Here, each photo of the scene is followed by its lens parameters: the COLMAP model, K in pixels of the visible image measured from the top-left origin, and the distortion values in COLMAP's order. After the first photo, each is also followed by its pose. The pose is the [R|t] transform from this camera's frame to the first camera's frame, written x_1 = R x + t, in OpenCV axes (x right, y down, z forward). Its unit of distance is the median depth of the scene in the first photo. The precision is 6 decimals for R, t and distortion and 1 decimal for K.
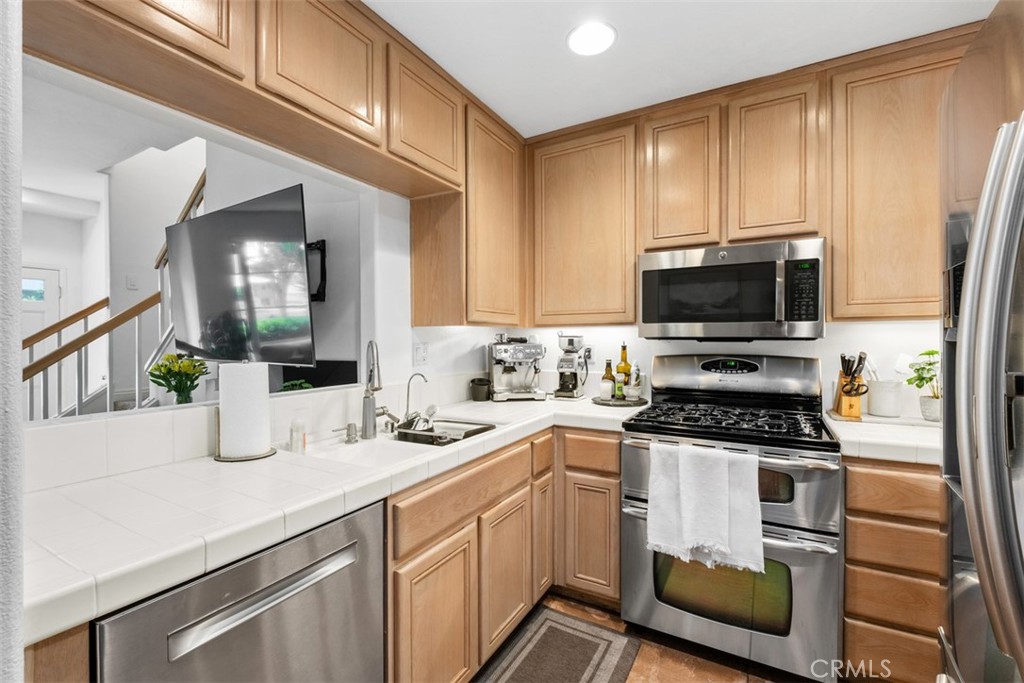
lens RADIAL K [[442.9, 0, 509.6], [0, 442.9, 341.4], [0, 0, 1]] dist [0.002676, -0.006087]
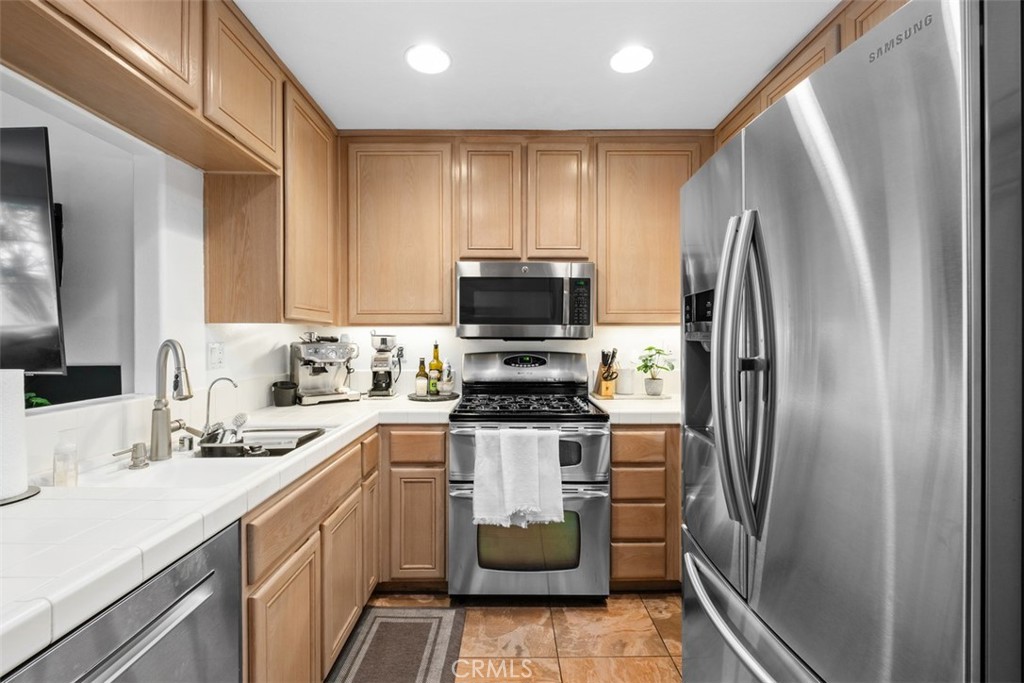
lens RADIAL K [[442.9, 0, 511.5], [0, 442.9, 337.7], [0, 0, 1]] dist [0.002676, -0.006087]
pose [[0.862967, 0.003765, 0.505247, -0.163036], [-0.000511, 0.999978, -0.006578, 0.000222], [-0.505261, 0.005419, 0.862950, -0.024278]]
